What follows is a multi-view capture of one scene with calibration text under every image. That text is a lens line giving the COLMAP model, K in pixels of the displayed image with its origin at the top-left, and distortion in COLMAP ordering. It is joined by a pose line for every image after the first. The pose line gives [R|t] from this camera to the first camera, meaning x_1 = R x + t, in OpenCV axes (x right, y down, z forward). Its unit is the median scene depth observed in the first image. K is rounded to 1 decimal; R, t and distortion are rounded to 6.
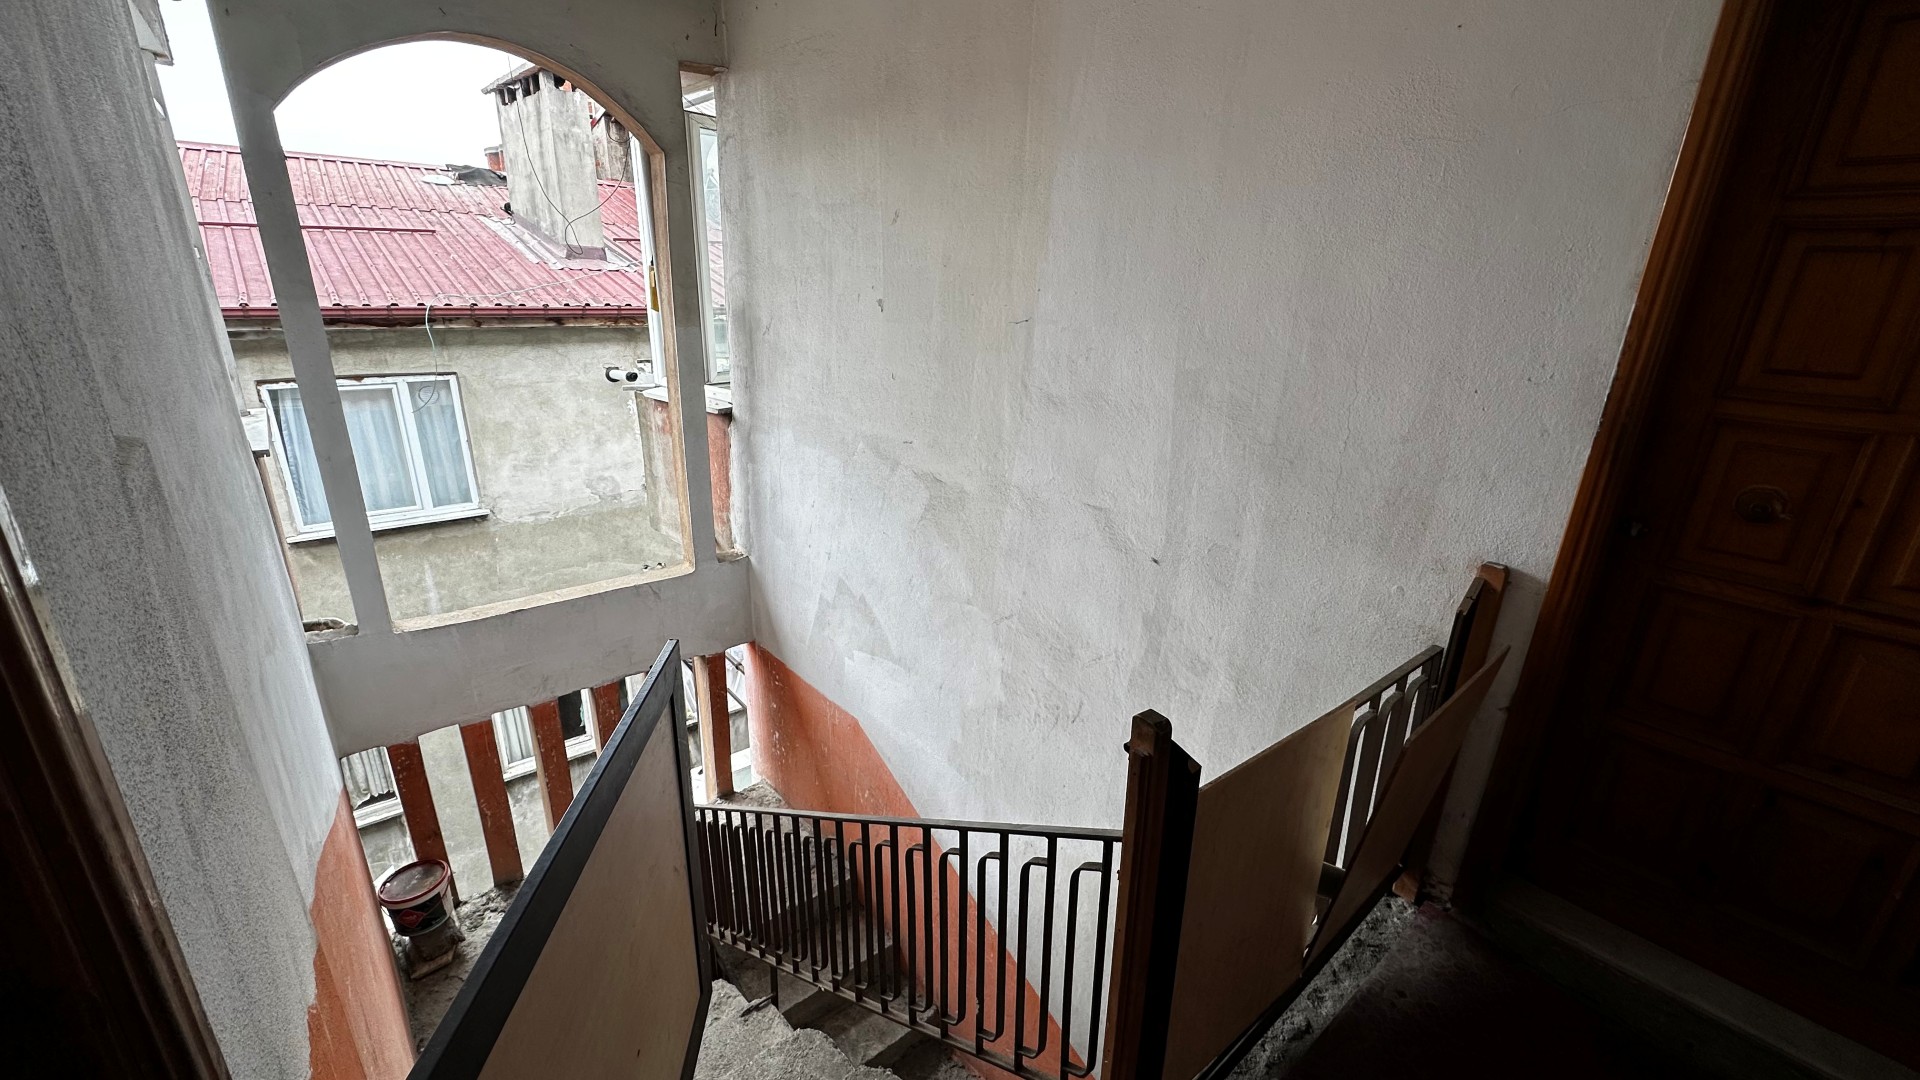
lens RADIAL K [[764.1, 0, 962.6], [0, 764.1, 540.5], [0, 0, 1]] dist [-0.002502, 0.000288]
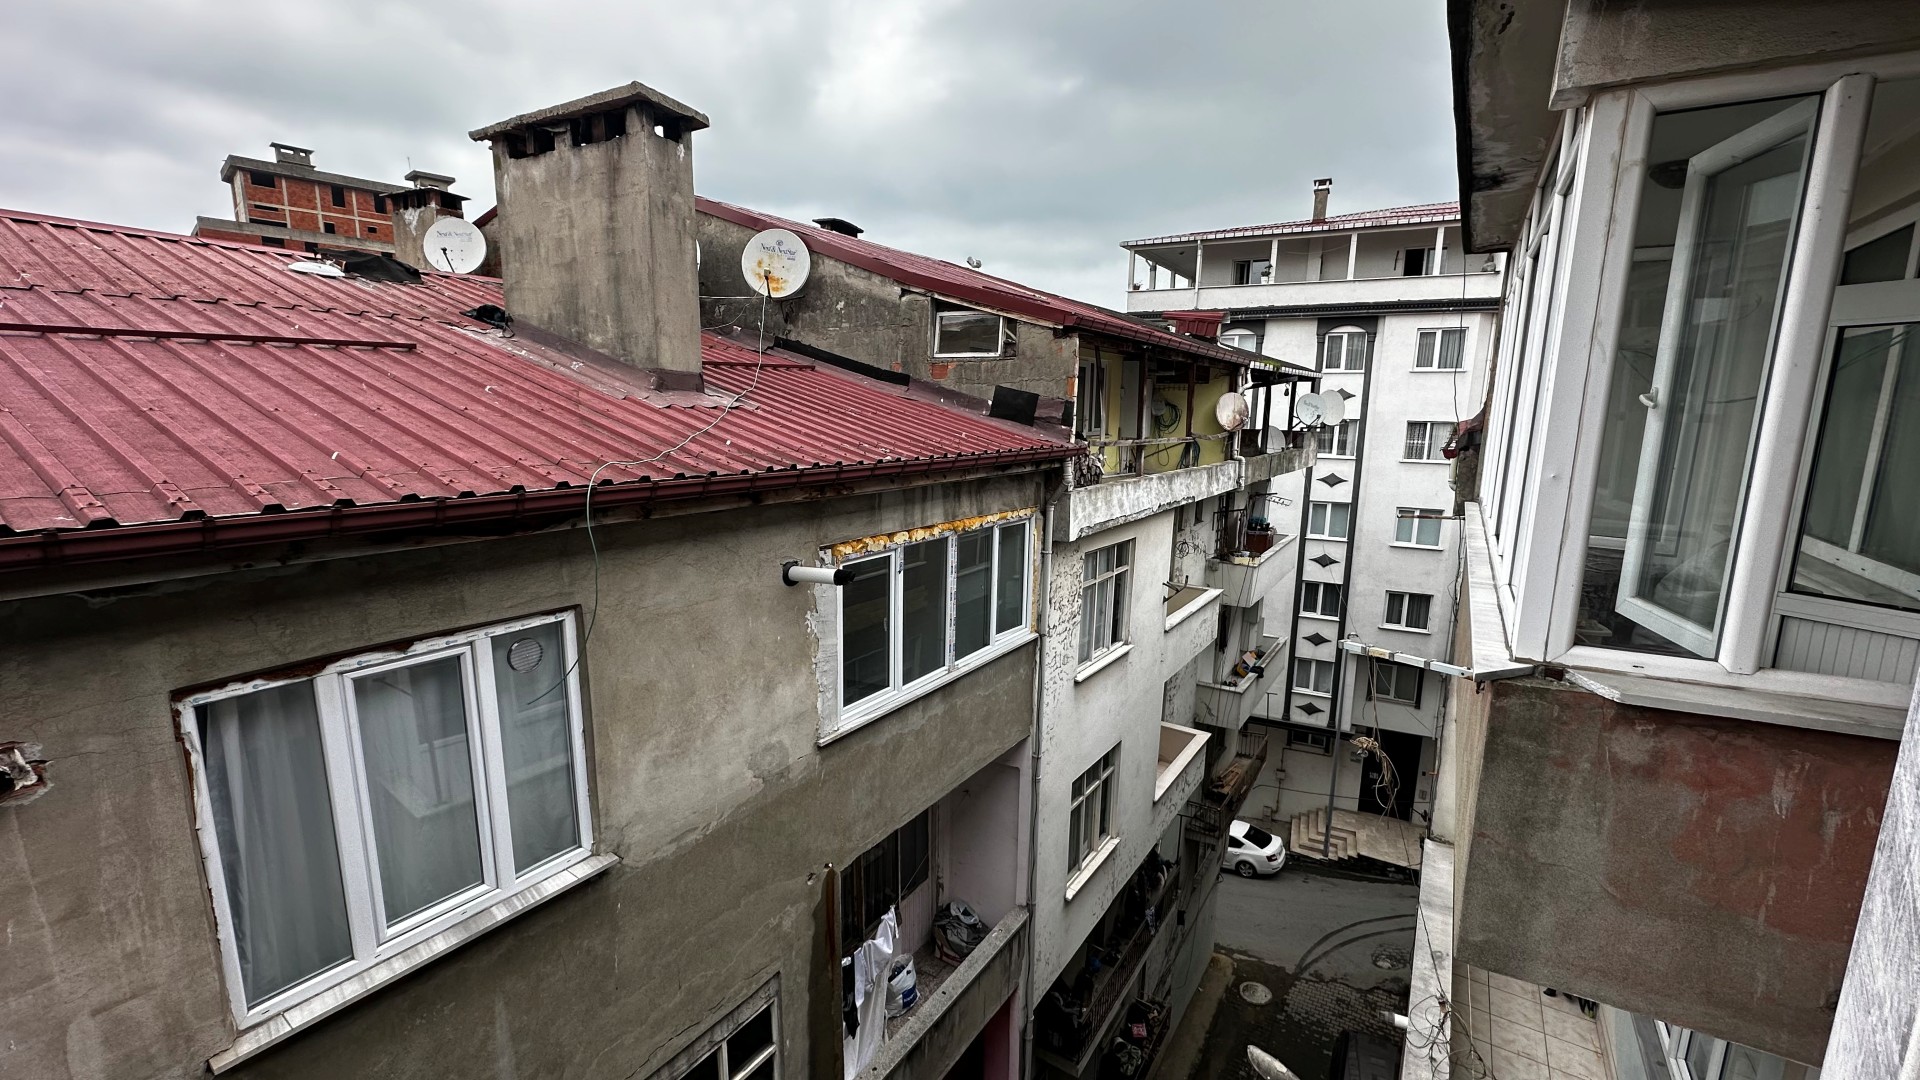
lens RADIAL K [[764.1, 0, 962.6], [0, 764.1, 541.5], [0, 0, 1]] dist [-0.002502, 0.000288]
pose [[0.950011, -0.069218, 0.304446, -0.537009], [0.113554, 0.984936, -0.130407, -0.155589], [-0.290833, 0.158459, 0.943561, 0.402989]]
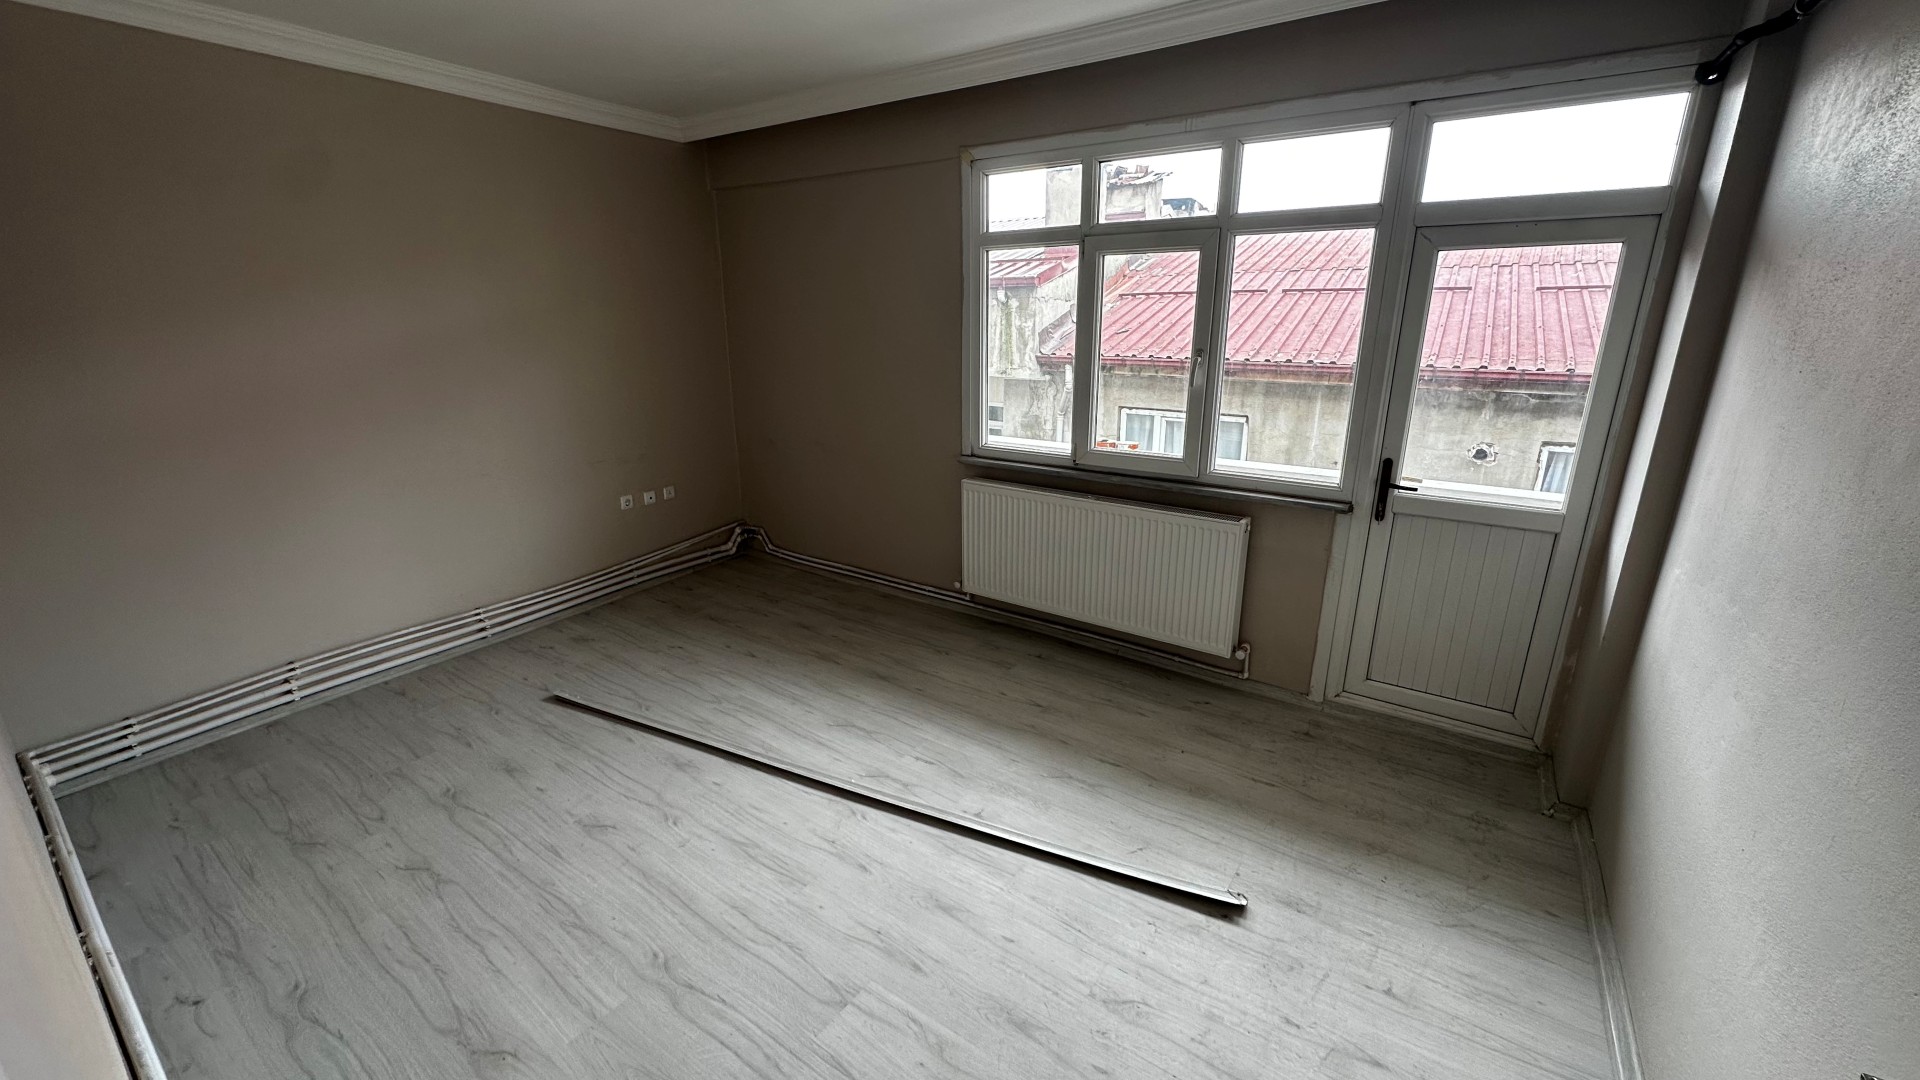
lens RADIAL K [[764.1, 0, 961.8], [0, 764.1, 543.5], [0, 0, 1]] dist [-0.002502, 0.000288]
pose [[0.277893, 0.257090, -0.925570, -0.135321], [-0.298111, 0.939030, 0.171324, -0.020596], [0.913184, 0.228313, 0.337591, -0.019243]]
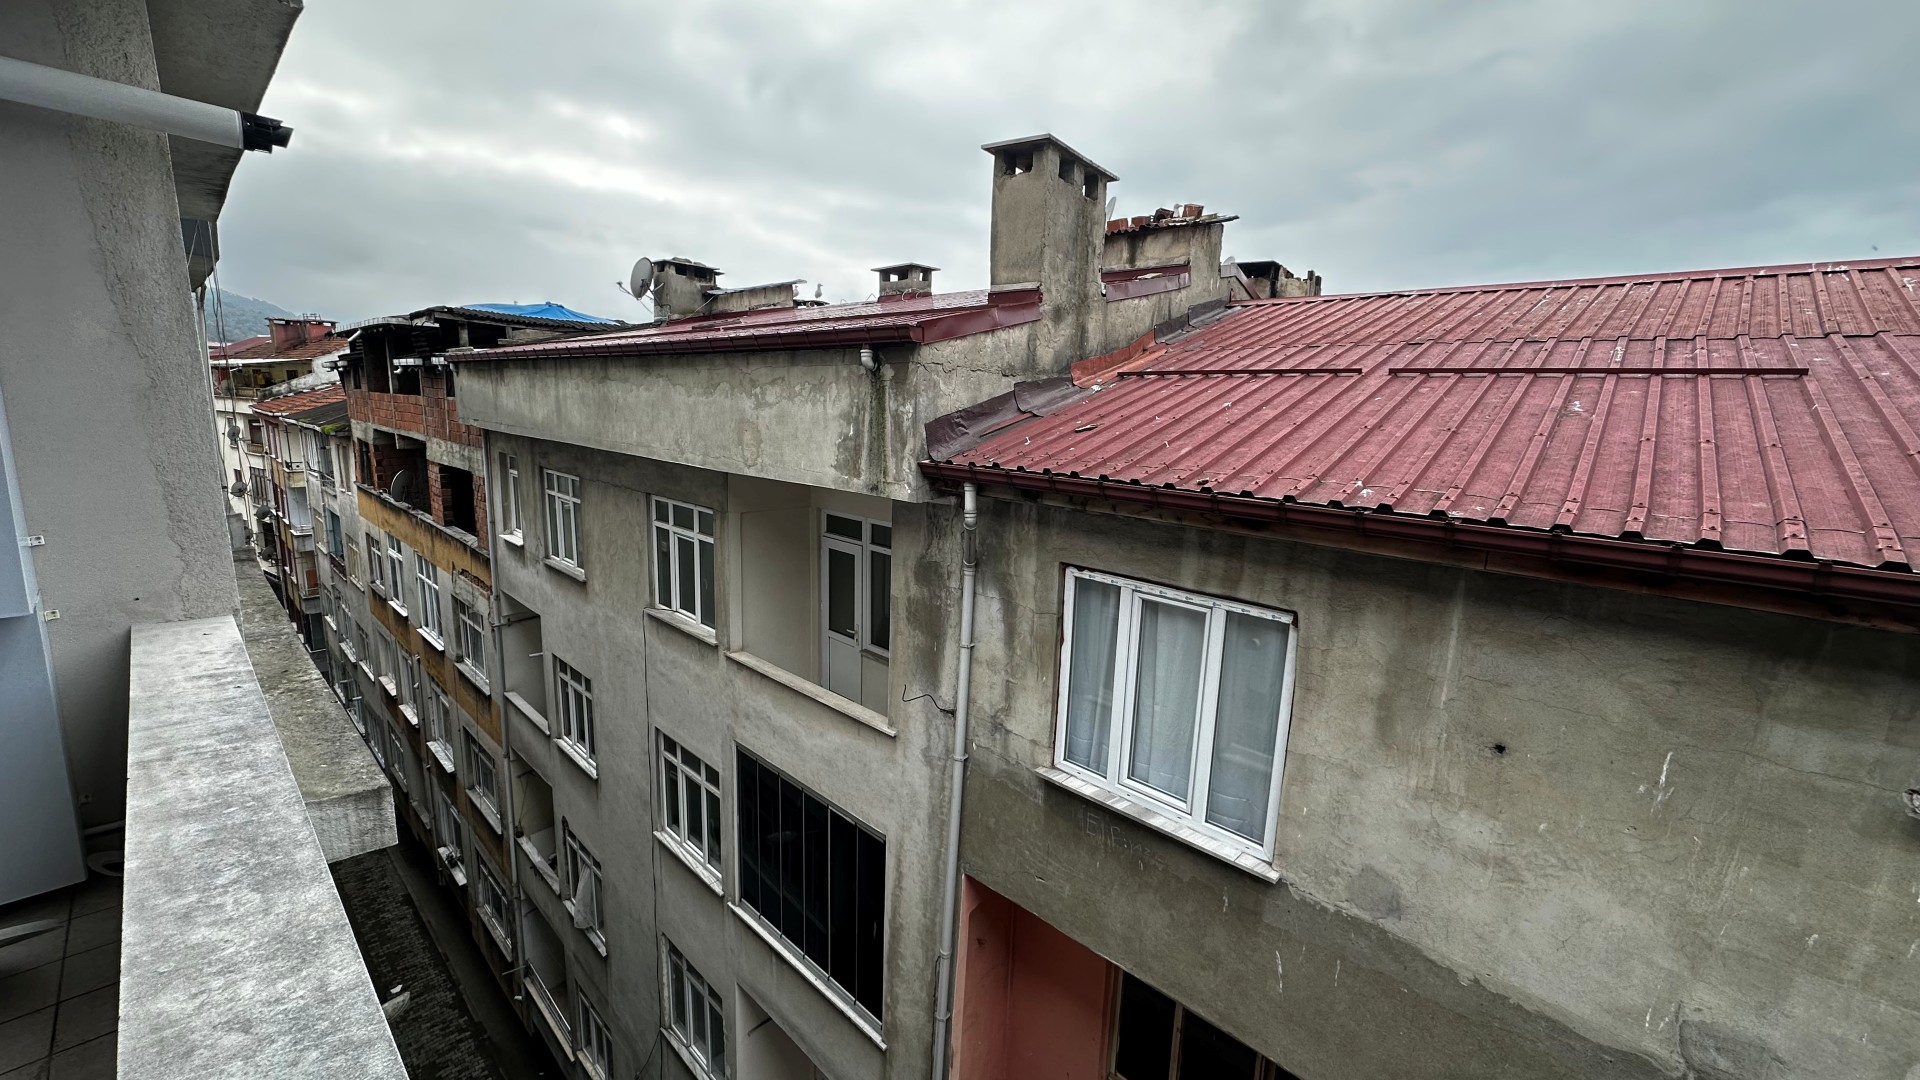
lens RADIAL K [[764.1, 0, 963.6], [0, 764.1, 539.4], [0, 0, 1]] dist [-0.002502, 0.000288]
pose [[0.131745, 0.154187, -0.979219, -0.581547], [-0.349448, 0.931638, 0.099680, -0.137720], [0.927647, 0.329054, 0.176619, 0.341056]]
